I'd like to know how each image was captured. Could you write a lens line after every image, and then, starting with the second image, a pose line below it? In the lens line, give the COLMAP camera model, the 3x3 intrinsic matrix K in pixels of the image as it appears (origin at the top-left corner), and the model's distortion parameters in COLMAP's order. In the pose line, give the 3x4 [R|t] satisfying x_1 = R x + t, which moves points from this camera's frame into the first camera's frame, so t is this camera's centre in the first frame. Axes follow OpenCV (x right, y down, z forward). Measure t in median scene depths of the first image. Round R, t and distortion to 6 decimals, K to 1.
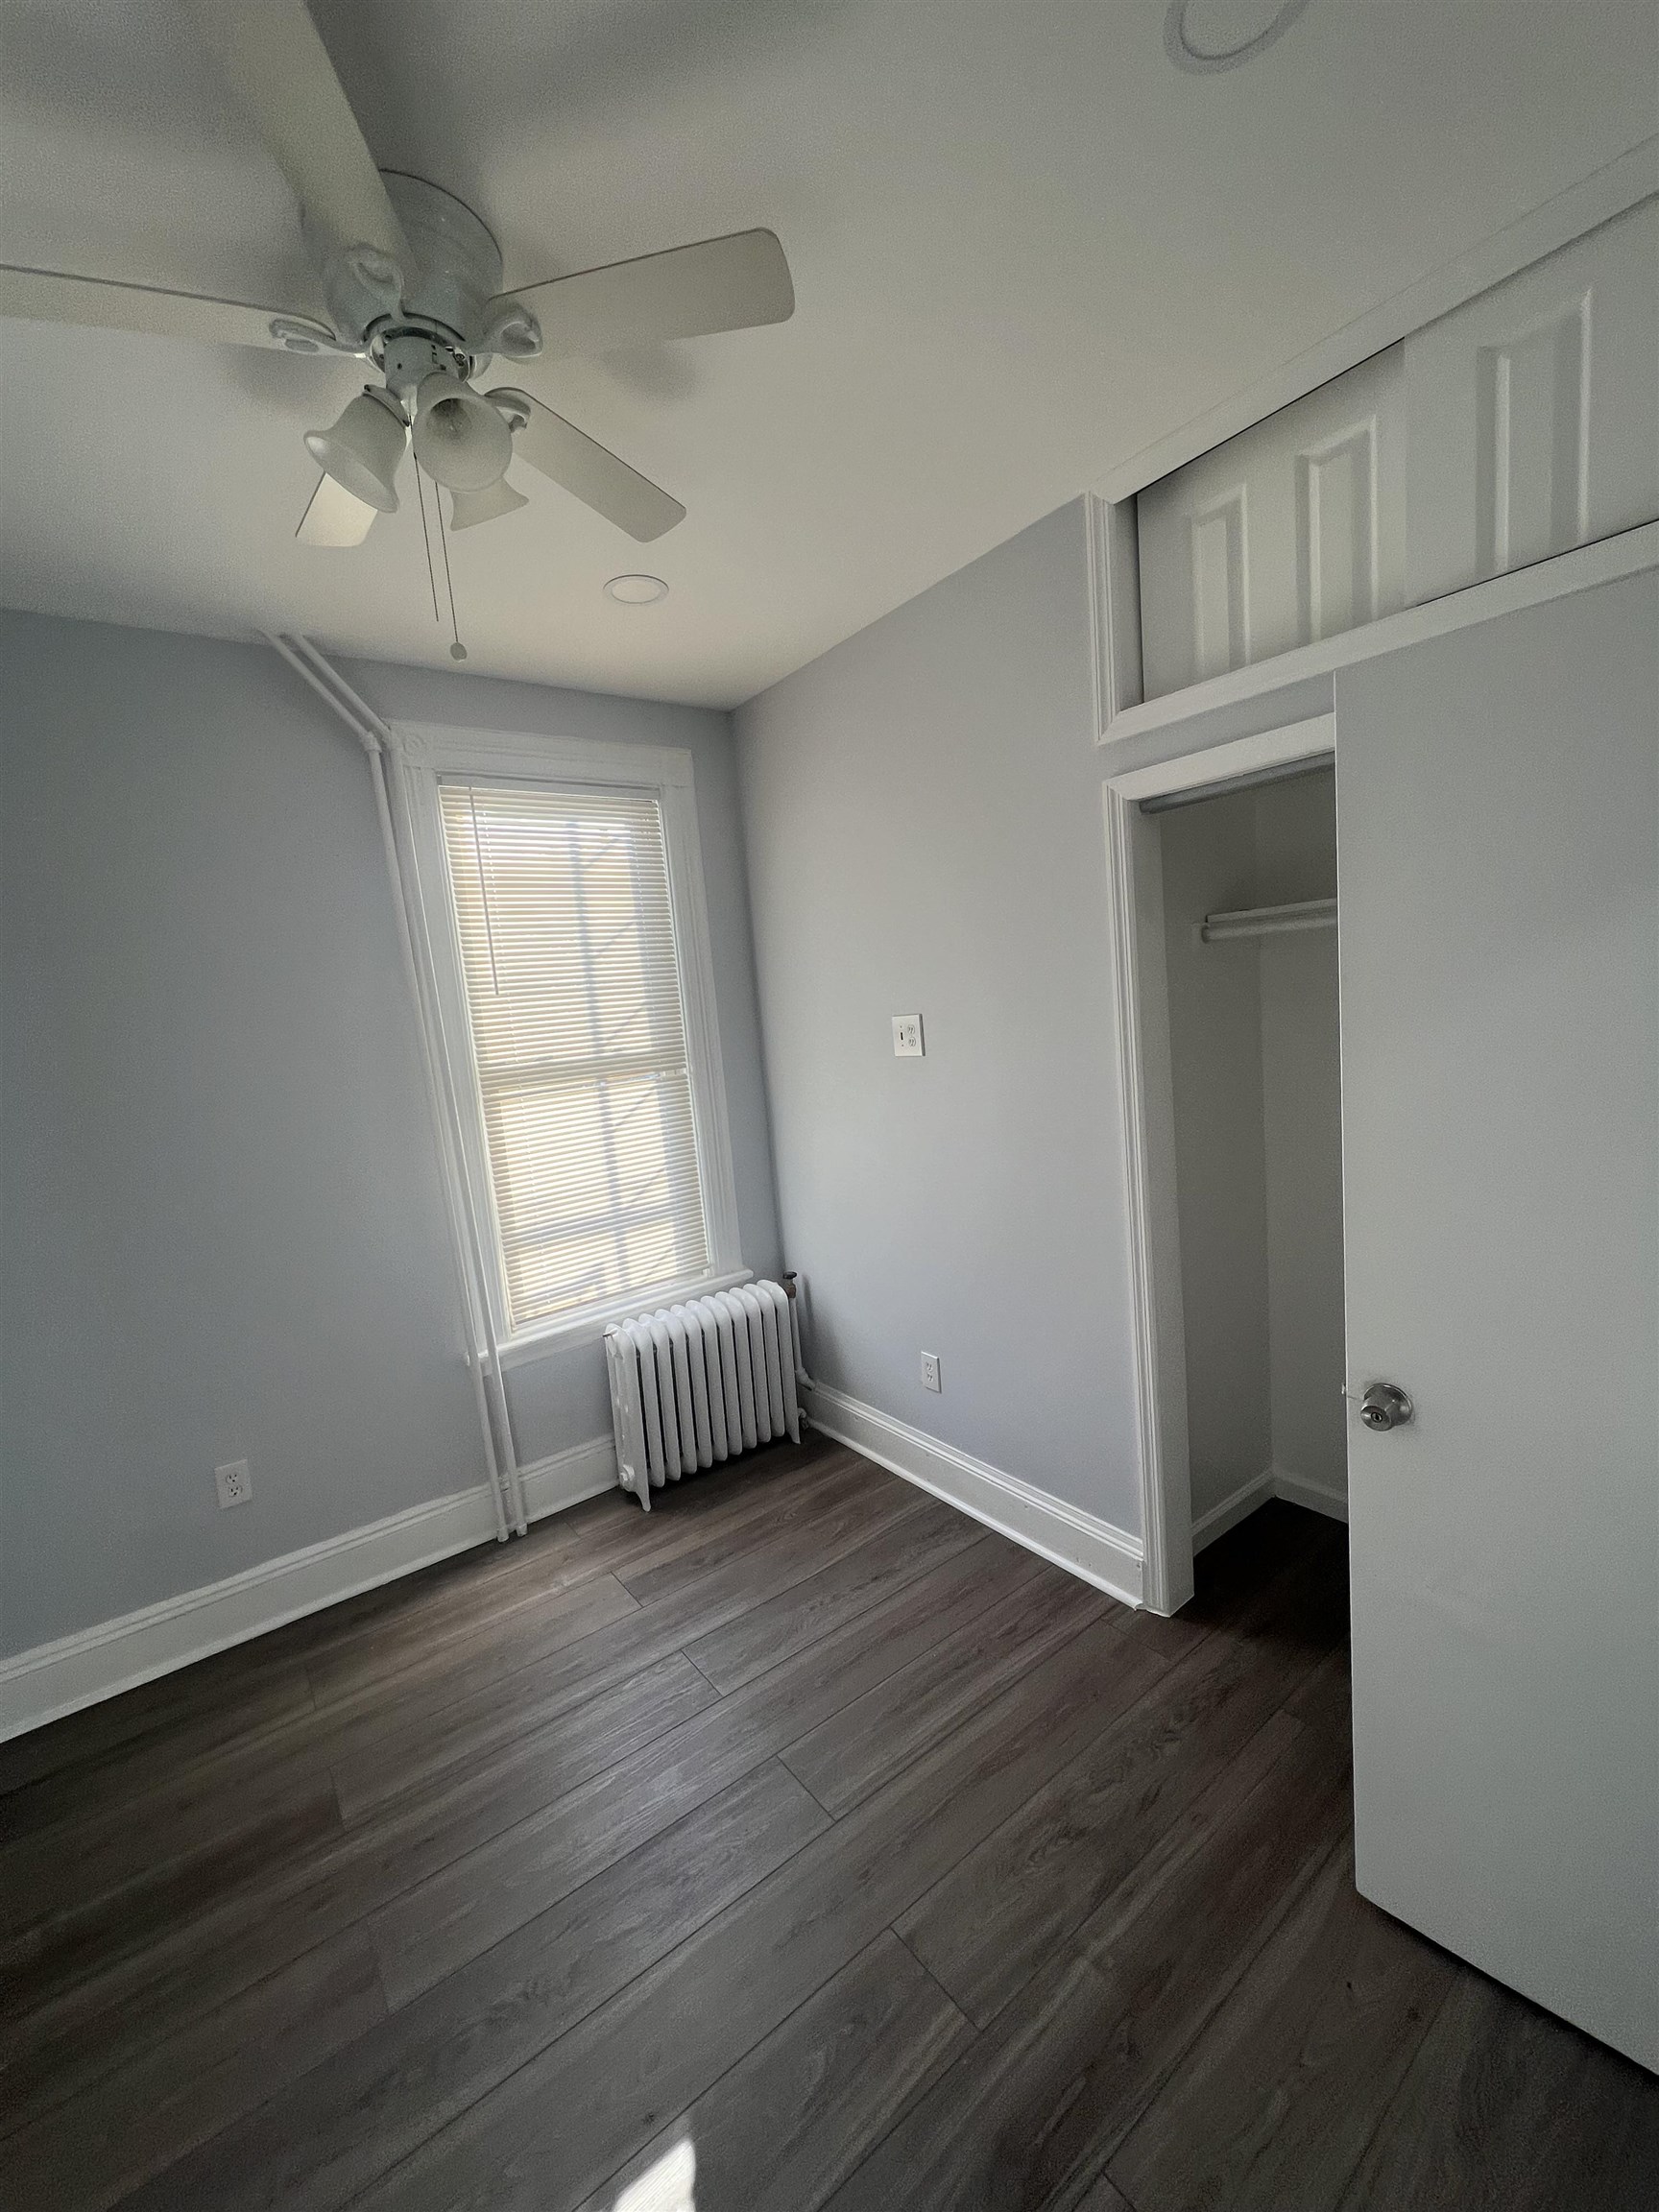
lens RADIAL K [[880.0, 0, 827.1], [0, 880.0, 1108.8], [0, 0, 1]] dist [-0.004871, 0.001226]
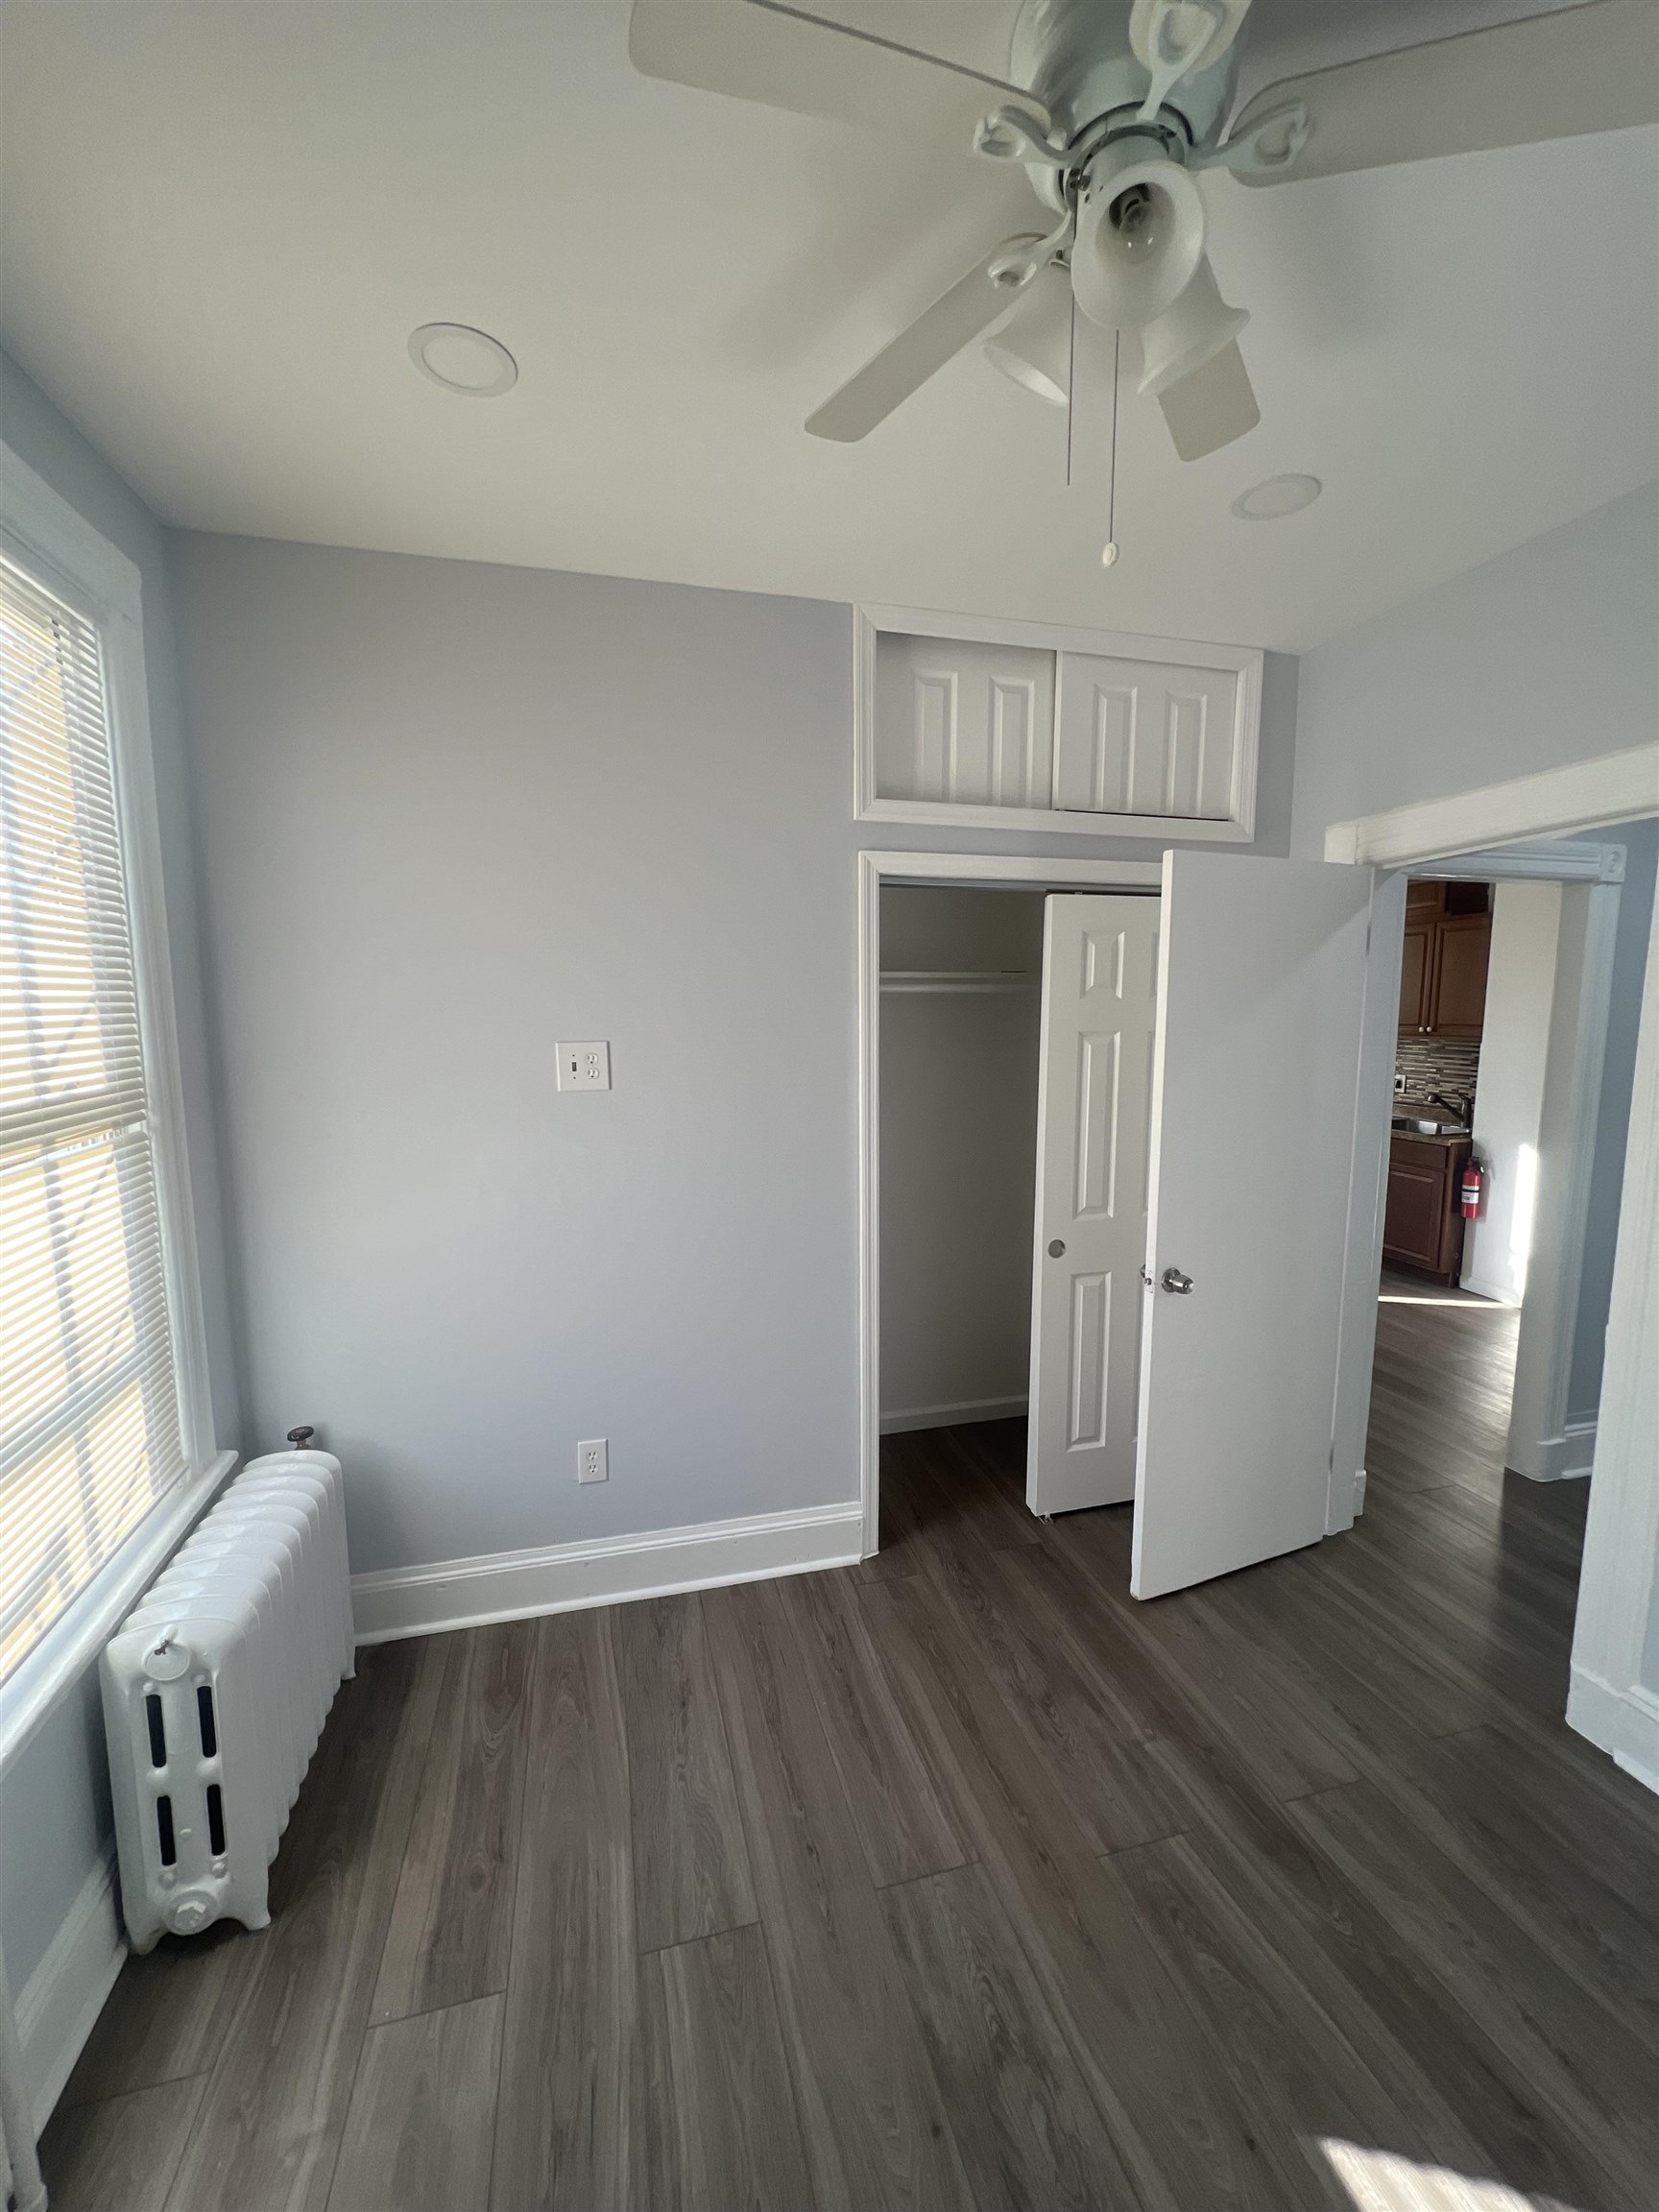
lens RADIAL K [[880.0, 0, 827.1], [0, 880.0, 1108.8], [0, 0, 1]] dist [-0.004871, 0.001226]
pose [[0.383321, -0.027057, 0.923219, -0.737463], [0.078076, 0.996942, -0.003199, -0.026517], [-0.920309, 0.073307, 0.384262, 0.567153]]
